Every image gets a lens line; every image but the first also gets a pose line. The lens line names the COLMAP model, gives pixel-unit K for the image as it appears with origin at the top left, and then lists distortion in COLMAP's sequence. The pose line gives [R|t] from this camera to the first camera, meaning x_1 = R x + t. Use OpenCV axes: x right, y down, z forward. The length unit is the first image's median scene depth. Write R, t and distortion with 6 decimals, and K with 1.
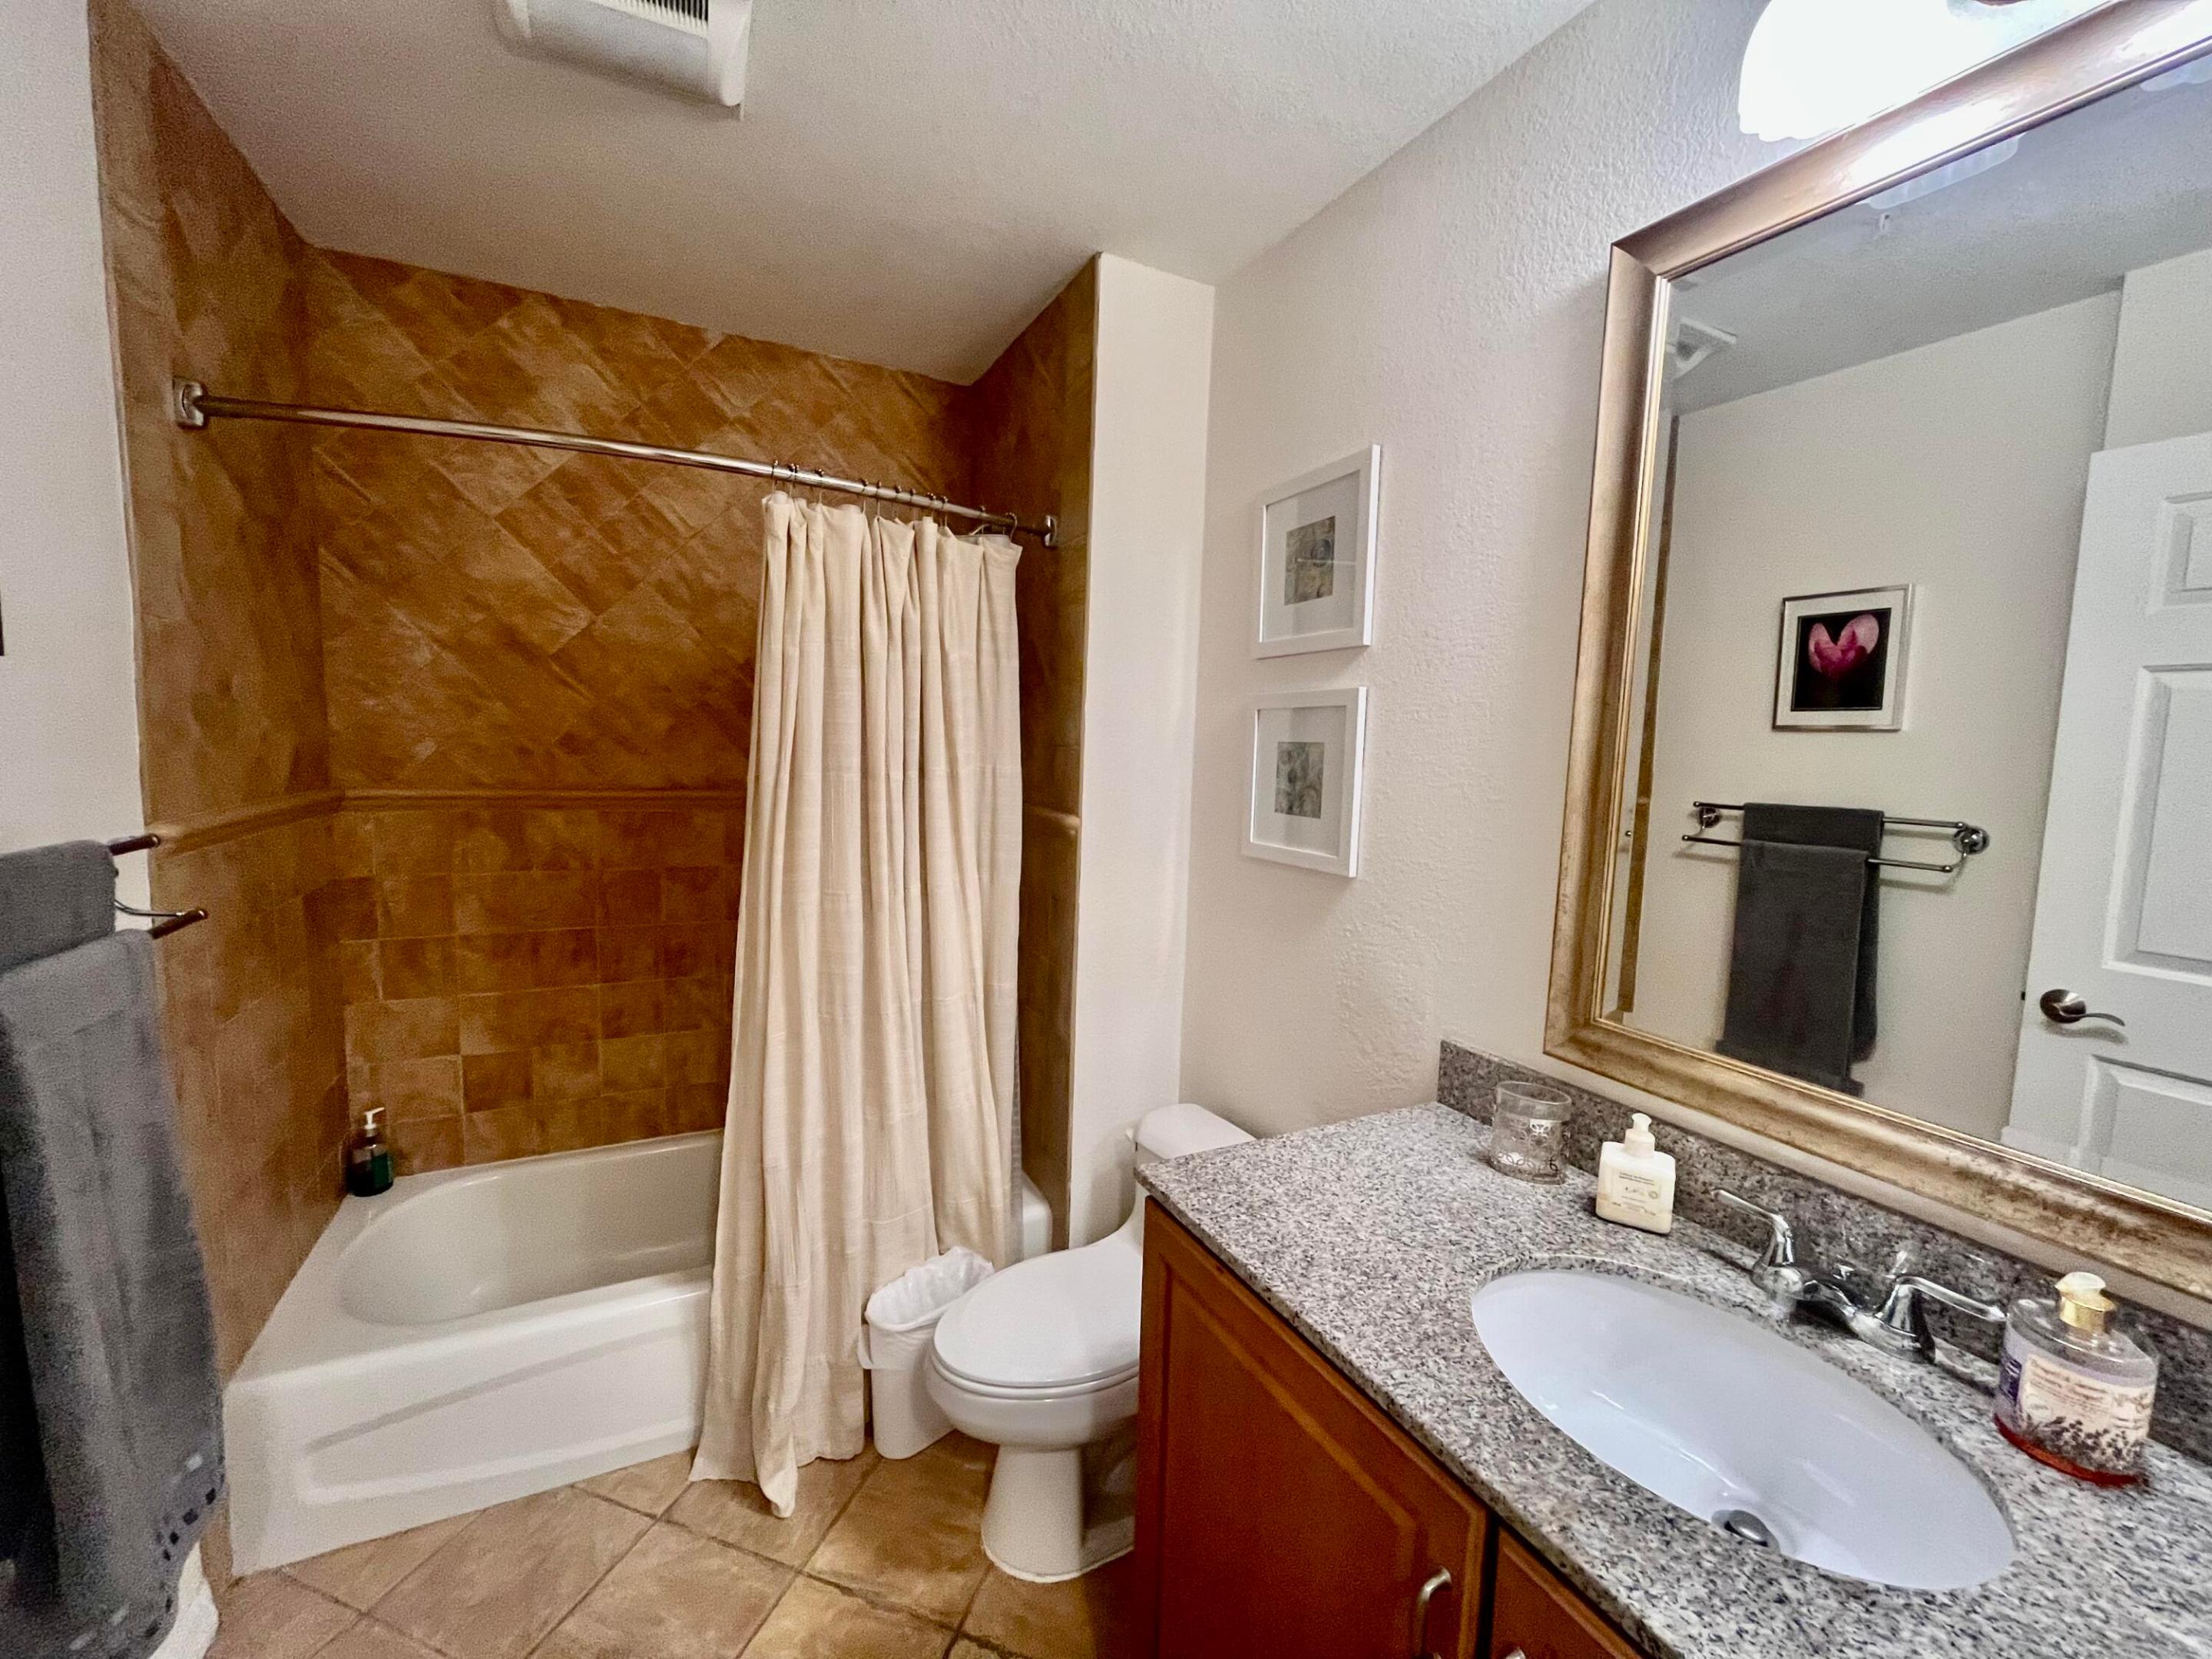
lens RADIAL K [[901.3, 0, 1100.1], [0, 901.3, 831.5], [0, 0, 1]] dist [-0.004570, -0.000333]
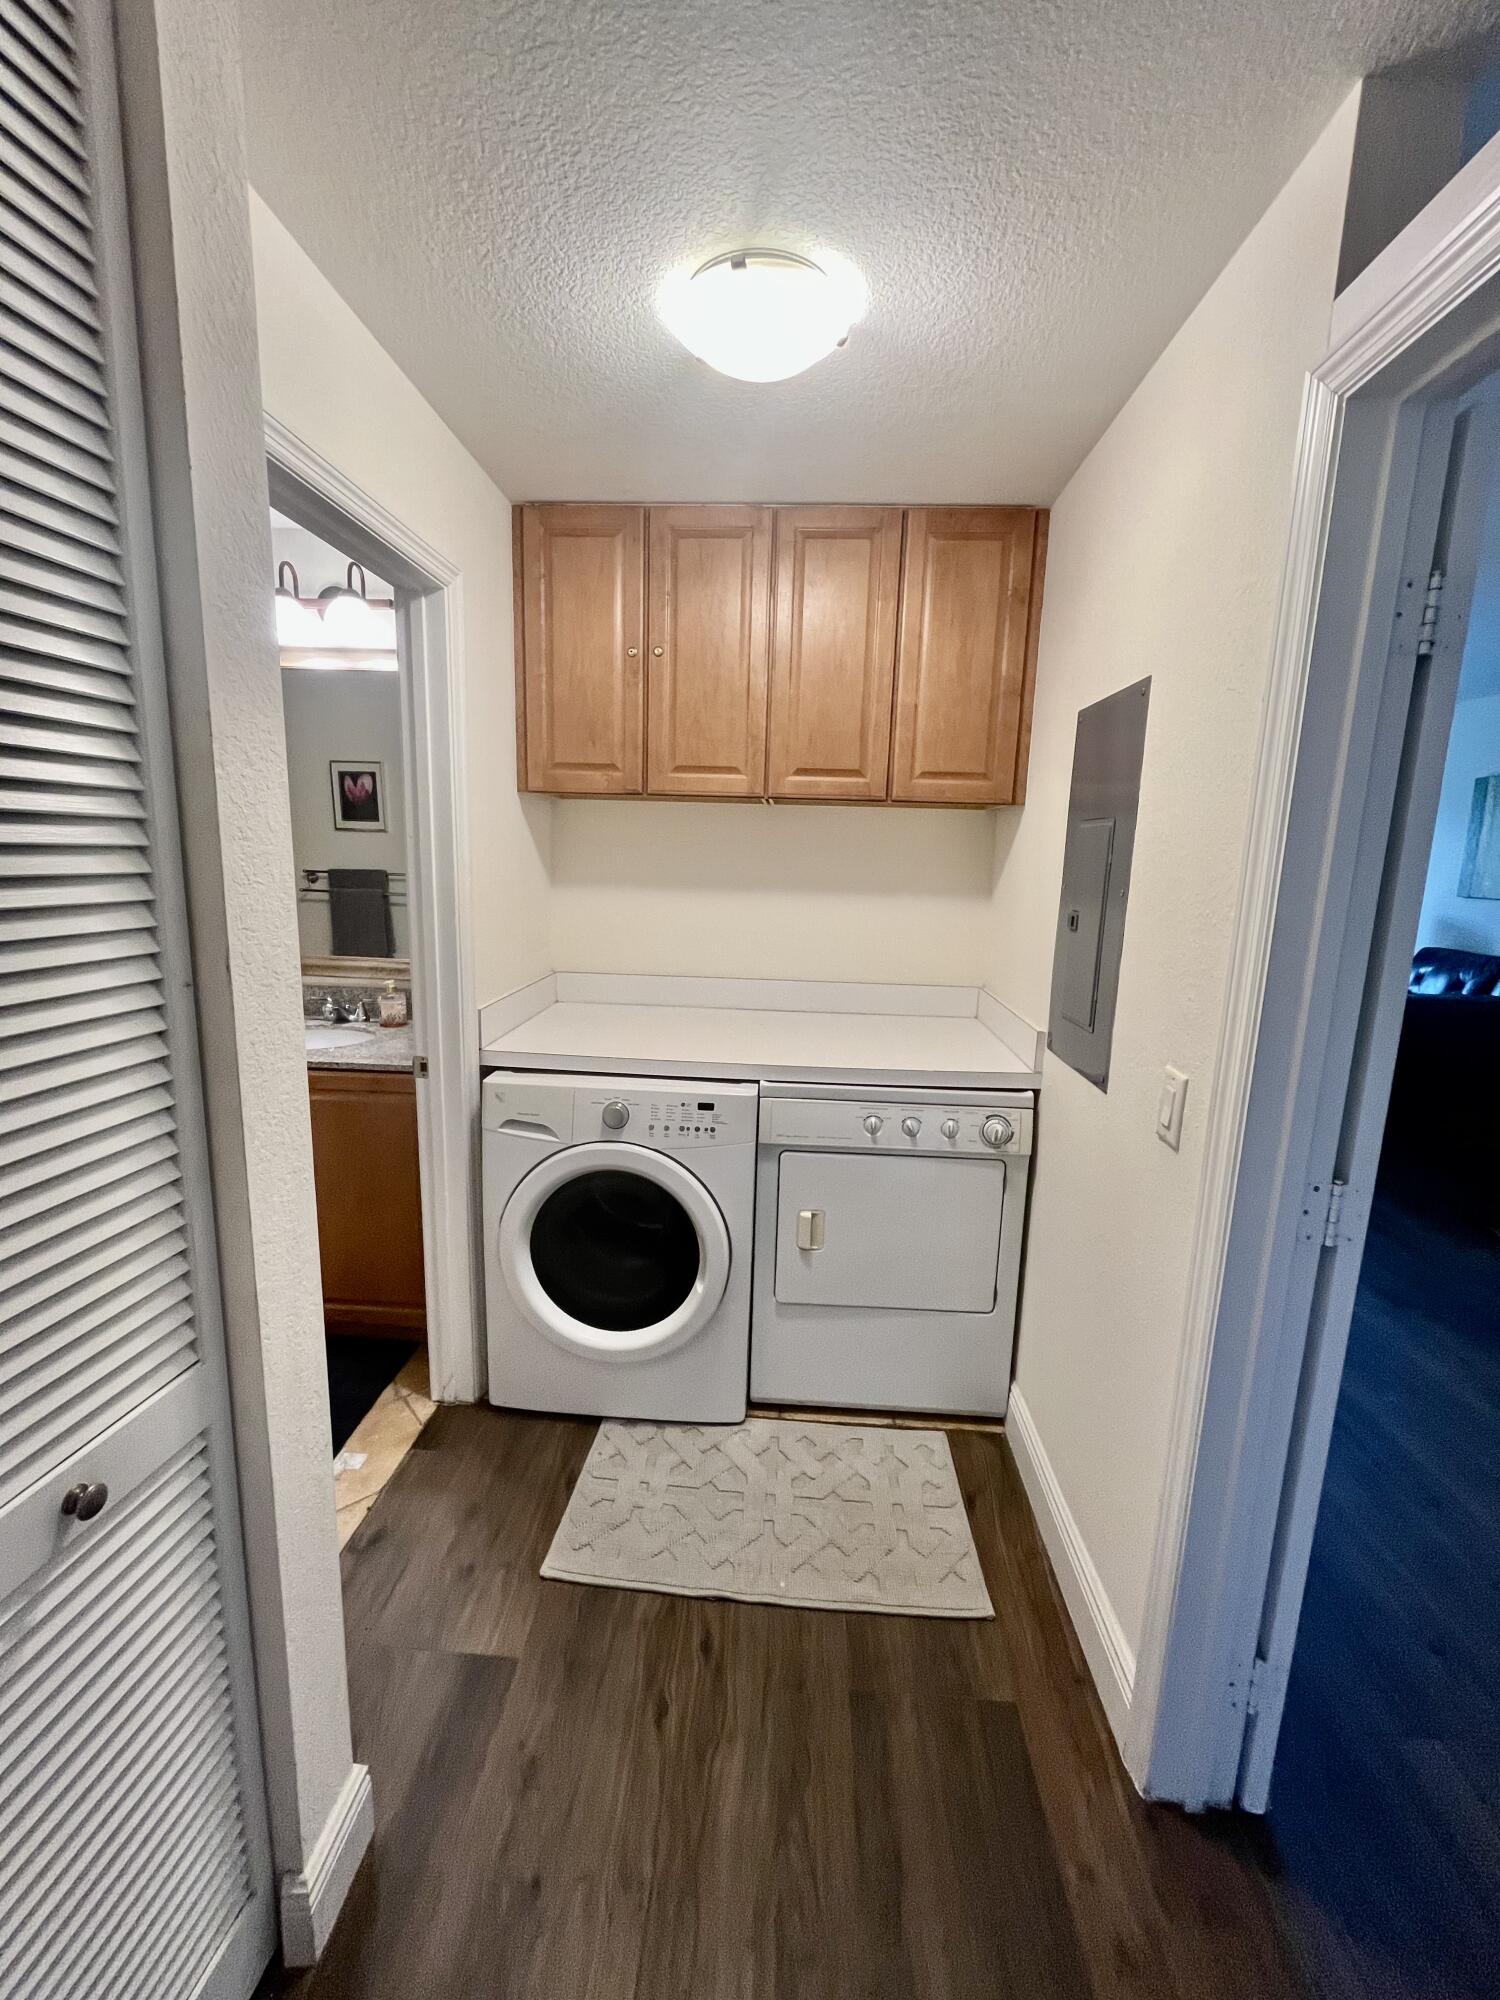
lens RADIAL K [[815.0, 0, 744.7], [0, 815.0, 997.4], [0, 0, 1]] dist [-0.004570, -0.000333]
pose [[0.502546, -0.174121, 0.846835, -0.375109], [0.078343, 0.984651, 0.155966, 0.039216], [-0.860993, -0.012037, 0.508474, -0.692628]]
